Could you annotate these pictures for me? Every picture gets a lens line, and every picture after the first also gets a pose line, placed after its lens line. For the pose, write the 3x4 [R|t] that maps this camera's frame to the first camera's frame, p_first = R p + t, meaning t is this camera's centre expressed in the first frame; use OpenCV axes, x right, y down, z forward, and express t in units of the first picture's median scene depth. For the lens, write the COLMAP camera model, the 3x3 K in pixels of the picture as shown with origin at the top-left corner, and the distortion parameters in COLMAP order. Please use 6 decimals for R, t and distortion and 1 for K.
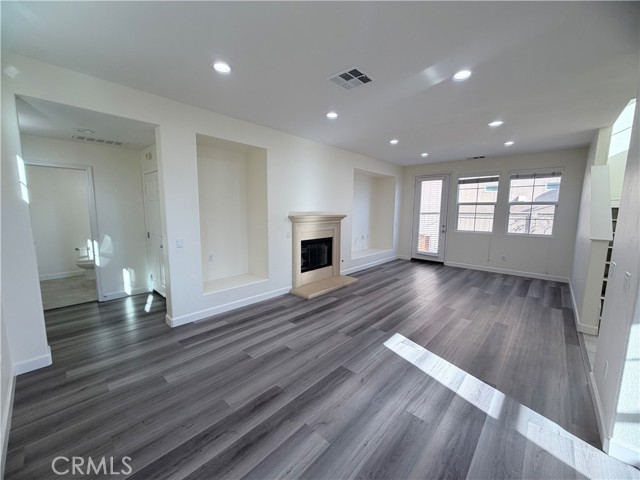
lens RADIAL K [[254.7, 0, 316.8], [0, 254.7, 240.6], [0, 0, 1]] dist [-0.000663, 0.000114]
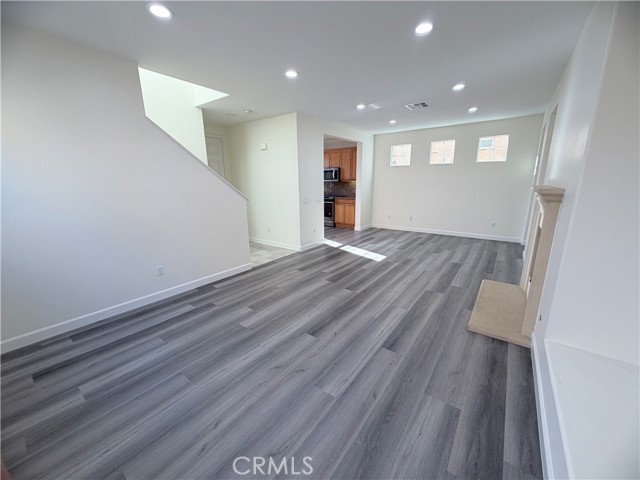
lens RADIAL K [[254.7, 0, 316.8], [0, 254.7, 240.6], [0, 0, 1]] dist [-0.000663, 0.000114]
pose [[-0.995091, 0.027623, -0.095026, 0.513918], [-0.007056, 0.938004, 0.346551, -0.167338], [0.098708, 0.345521, -0.933205, 1.443849]]
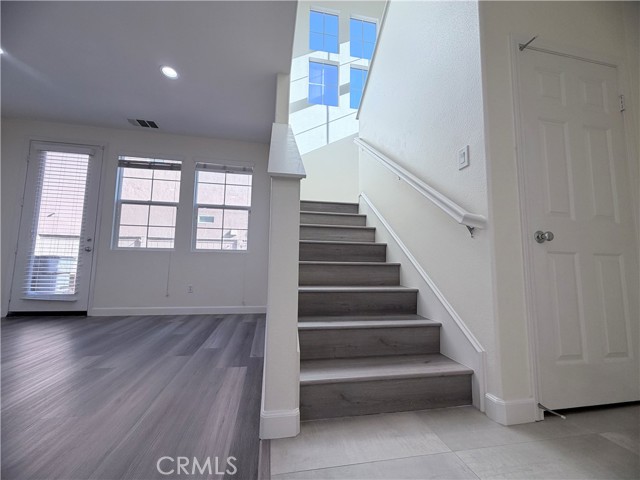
lens RADIAL K [[254.7, 0, 316.8], [0, 254.7, 240.6], [0, 0, 1]] dist [-0.000663, 0.000114]
pose [[0.596345, 0.081683, 0.798562, 0.492220], [0.084726, 0.982848, -0.163804, 0.097322], [-0.798244, 0.165342, 0.579196, 0.441150]]
